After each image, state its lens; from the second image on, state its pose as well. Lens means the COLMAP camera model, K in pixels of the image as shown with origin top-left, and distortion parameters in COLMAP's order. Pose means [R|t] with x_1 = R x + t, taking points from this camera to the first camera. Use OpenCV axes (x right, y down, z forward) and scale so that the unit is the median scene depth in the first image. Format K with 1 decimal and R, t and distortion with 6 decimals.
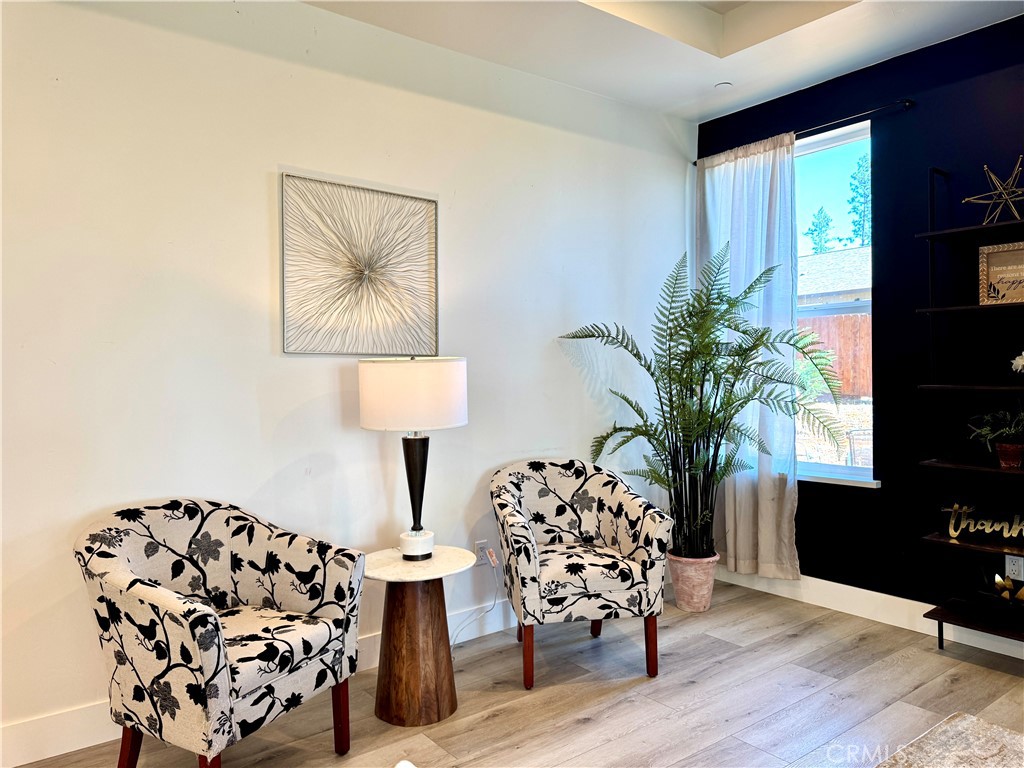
lens RADIAL K [[721.7, 0, 509.6], [0, 721.7, 387.1], [0, 0, 1]] dist [0.050391, -0.064653]
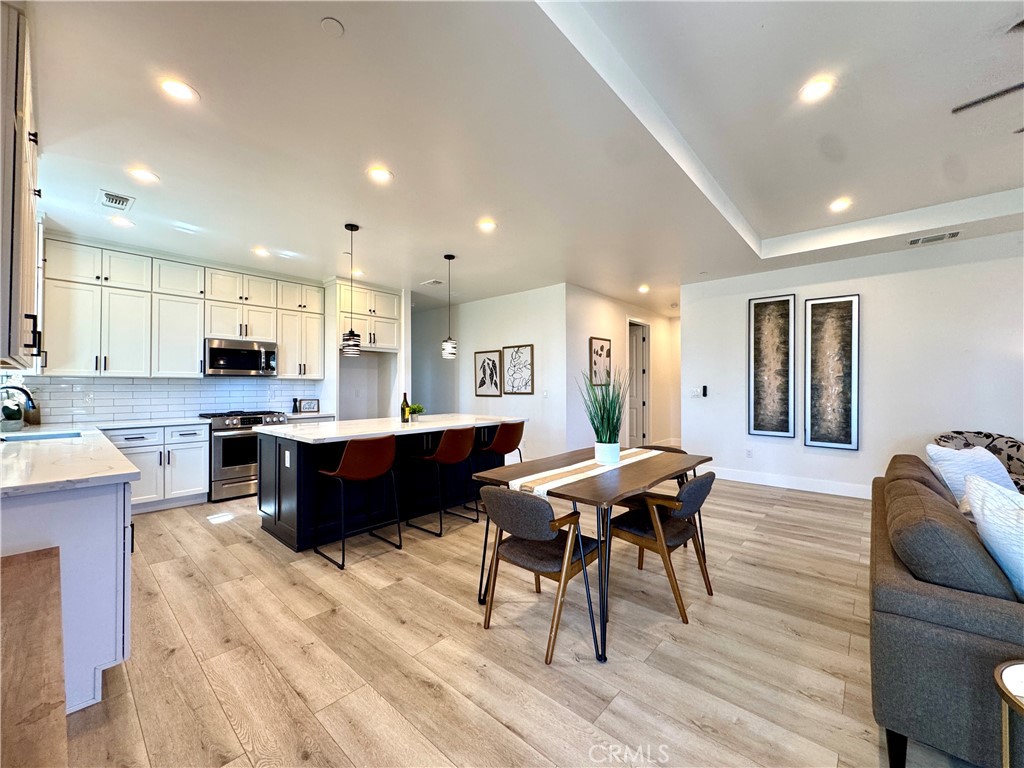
lens RADIAL K [[407.7, 0, 505.8], [0, 407.7, 382.6], [0, 0, 1]] dist [-0.008581, 0.002419]
pose [[0.186264, 0.005261, -0.982486, 0.595559], [-0.021861, 0.999760, 0.001209, 0.003109], [0.982257, 0.021253, 0.186334, -0.889860]]
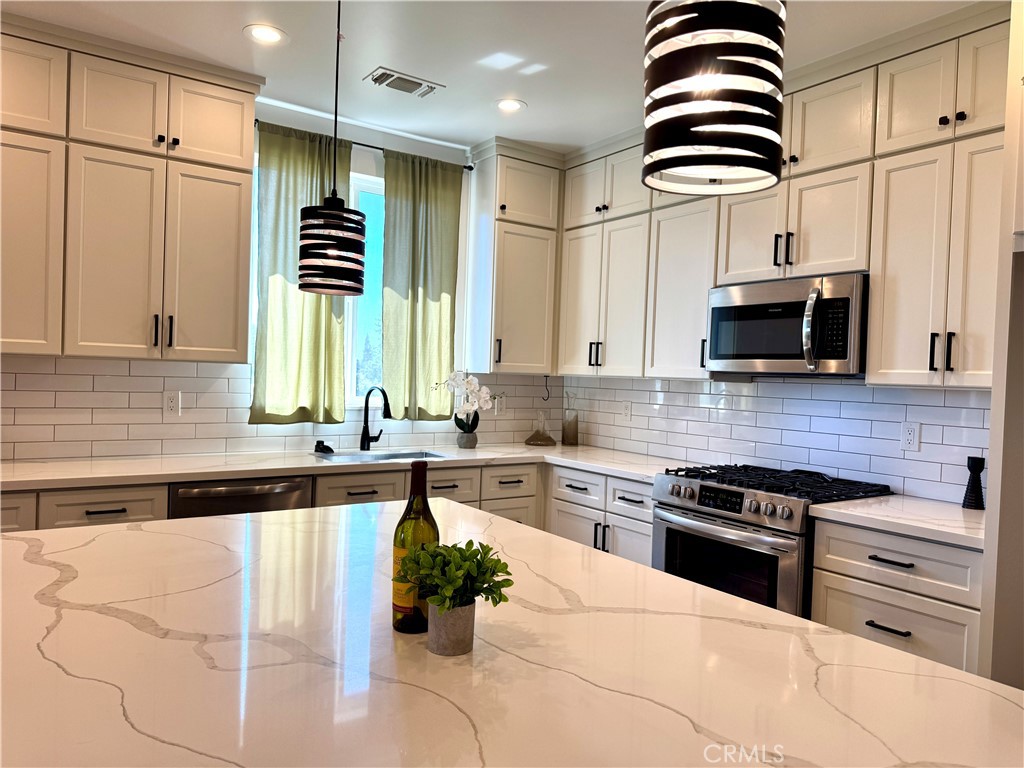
lens RADIAL K [[721.7, 0, 516.4], [0, 721.7, 392.2], [0, 0, 1]] dist [0.050391, -0.064653]
pose [[-0.999235, -0.021247, 0.032832, -0.874260], [-0.019838, 0.998894, 0.042638, -0.012430], [-0.033702, 0.041954, -0.998551, -0.543854]]
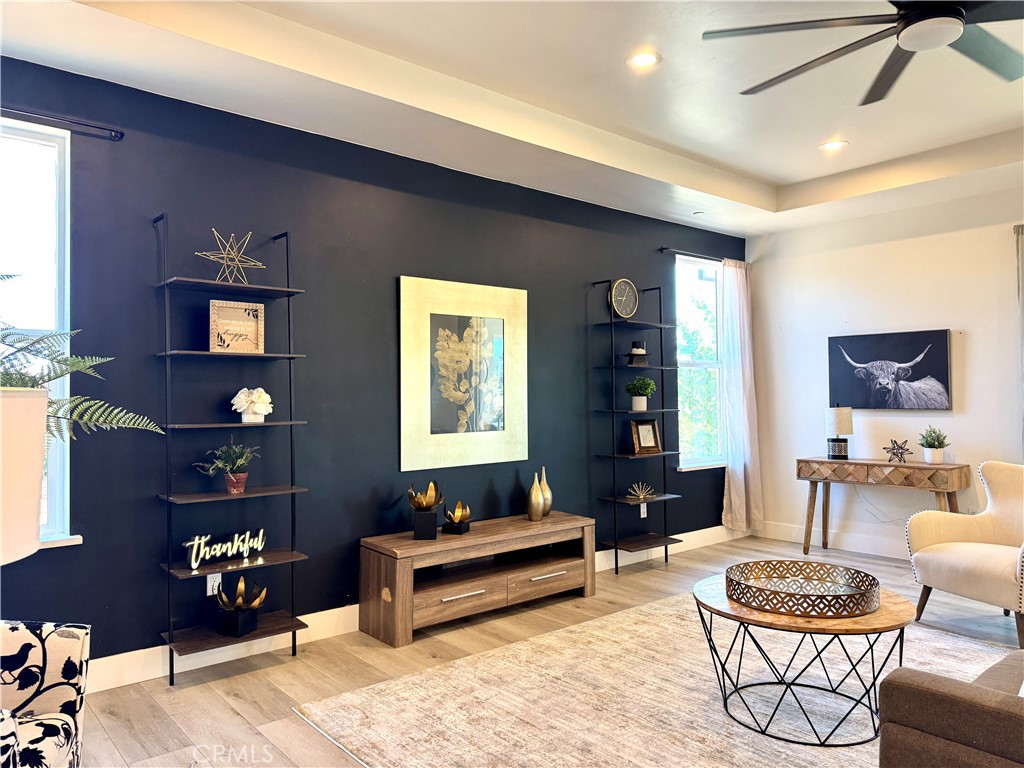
lens RADIAL K [[721.7, 0, 504.1], [0, 721.7, 379.3], [0, 0, 1]] dist [0.050391, -0.064653]
pose [[-0.056169, 0.038660, 0.997672, -0.495379], [0.029495, 0.998878, -0.037046, -0.015762], [-0.997985, 0.027346, -0.057247, 0.628446]]
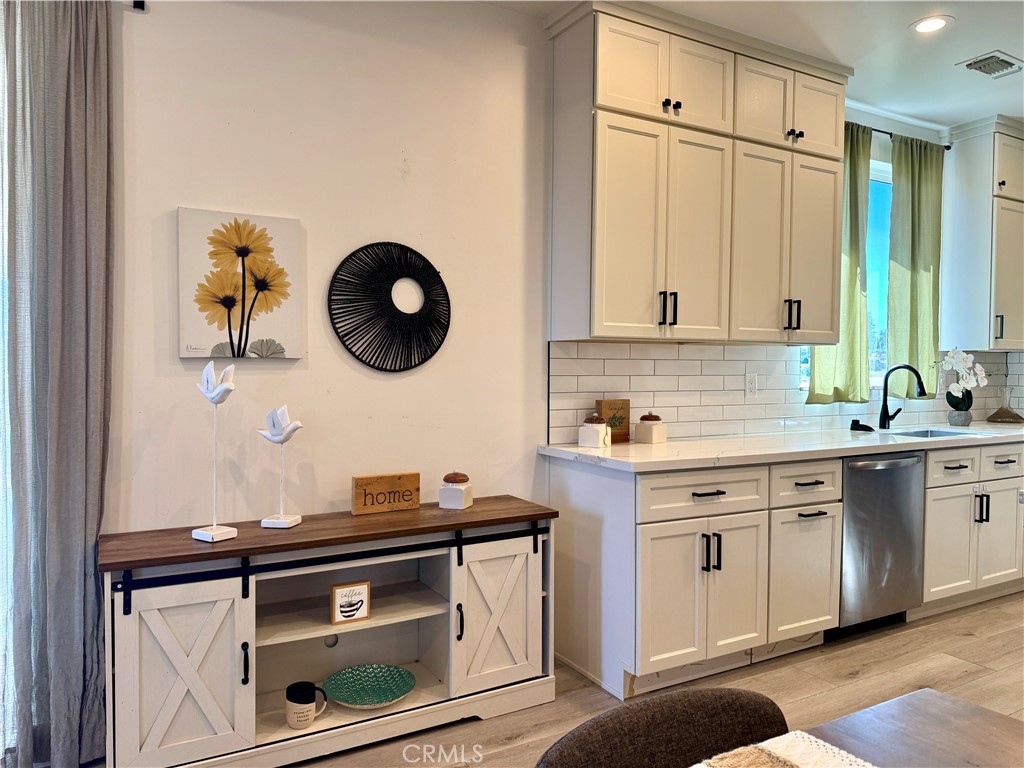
lens RADIAL K [[721.7, 0, 515.8], [0, 721.7, 390.3], [0, 0, 1]] dist [0.050391, -0.064653]
pose [[-0.991614, 0.009359, 0.128894, -0.026586], [0.014862, 0.999015, 0.041800, 0.017516], [-0.128376, 0.043366, -0.990777, -0.419070]]
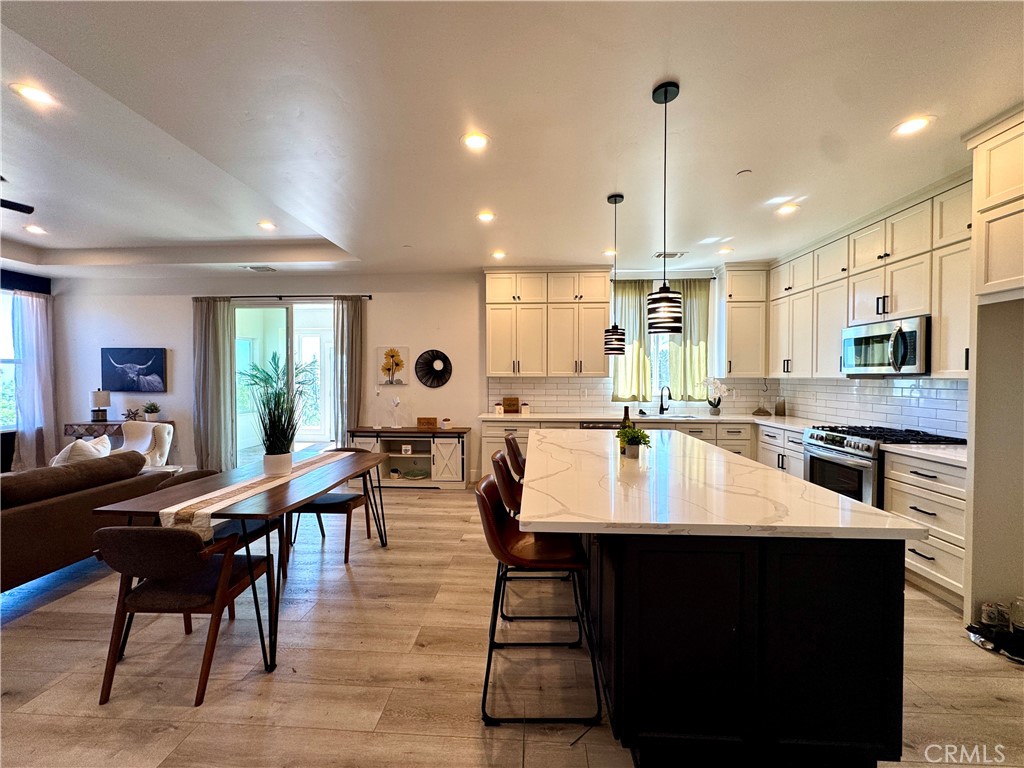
lens RADIAL K [[407.7, 0, 510.8], [0, 407.7, 383.7], [0, 0, 1]] dist [-0.008581, 0.002419]
pose [[-0.766226, 0.000946, 0.642570, -1.163442], [0.020848, 0.999509, 0.023389, -0.022041], [-0.642233, 0.031318, -0.765870, -0.169261]]
